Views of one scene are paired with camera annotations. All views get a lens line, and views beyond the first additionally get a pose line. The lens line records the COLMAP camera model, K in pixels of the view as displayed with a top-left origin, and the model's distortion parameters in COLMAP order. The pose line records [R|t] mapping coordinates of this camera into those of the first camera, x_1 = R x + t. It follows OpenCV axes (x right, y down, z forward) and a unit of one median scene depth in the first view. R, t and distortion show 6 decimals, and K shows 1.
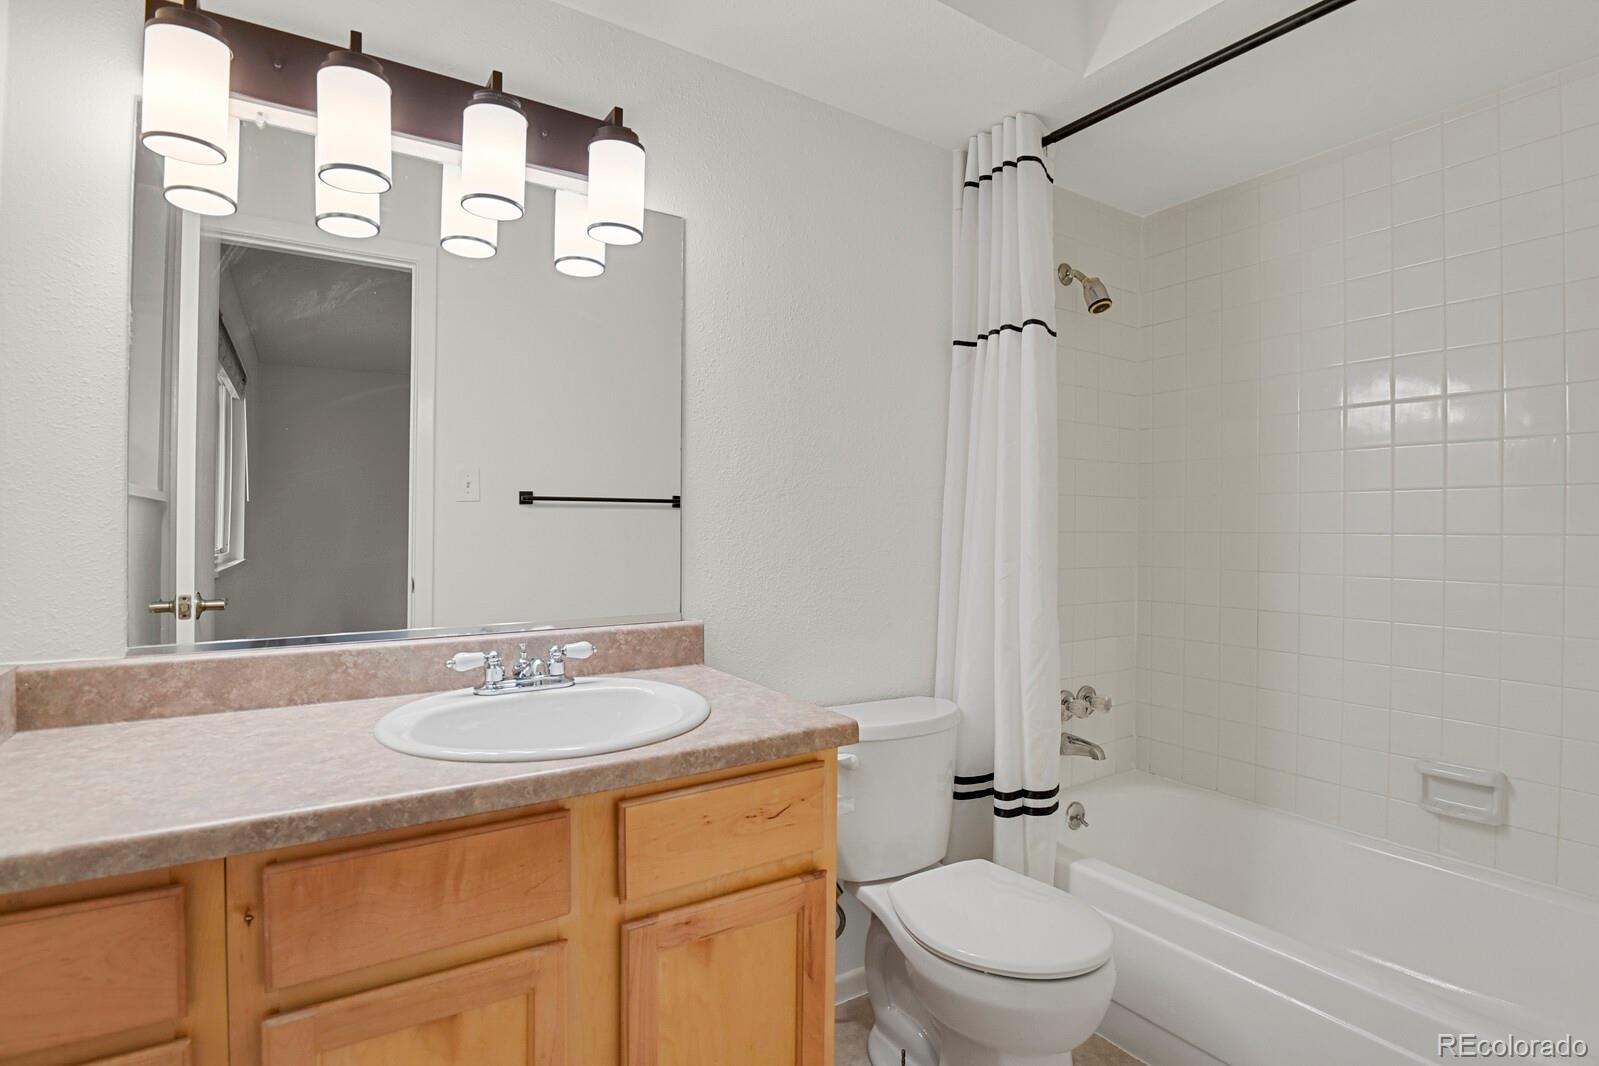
lens RADIAL K [[783.7, 0, 803.5], [0, 783.7, 526.2], [0, 0, 1]] dist [-0.017781, -0.006226]
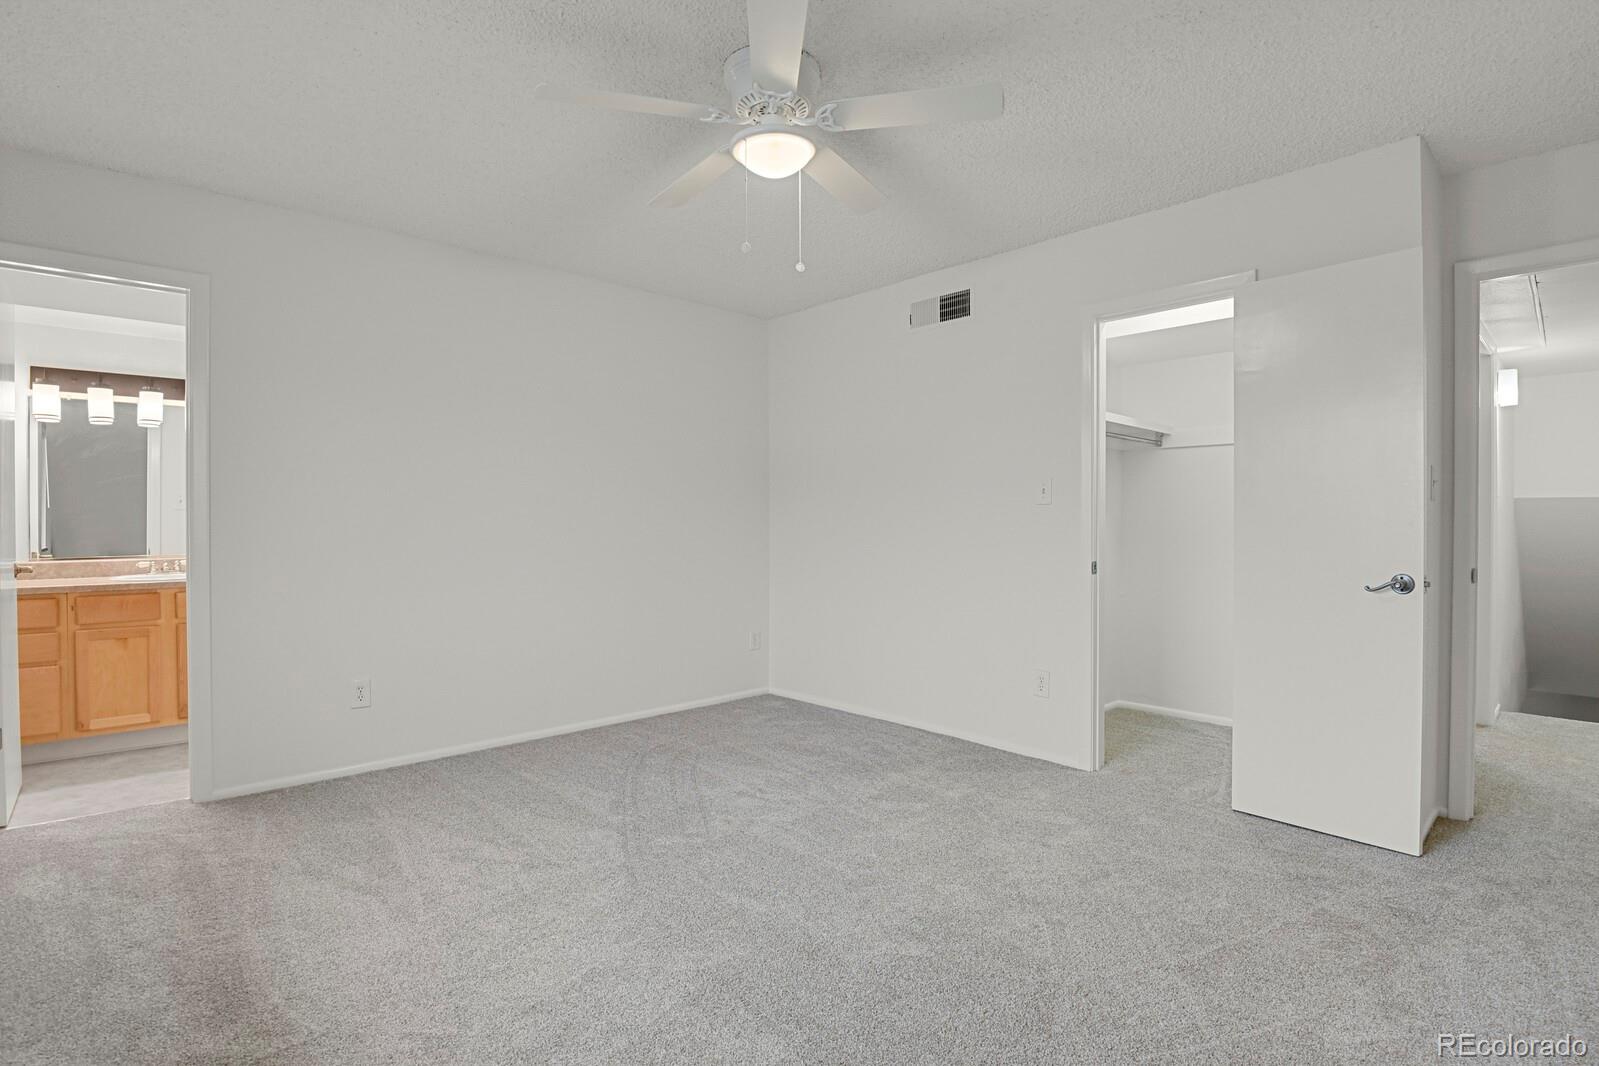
lens RADIAL K [[783.7, 0, 794.9], [0, 783.7, 522.6], [0, 0, 1]] dist [-0.017781, -0.006226]
pose [[0.985855, -0.009808, 0.167312, 2.229622], [0.009118, 0.999946, 0.004889, 0.013288], [-0.167351, -0.003294, 0.985892, -3.411774]]
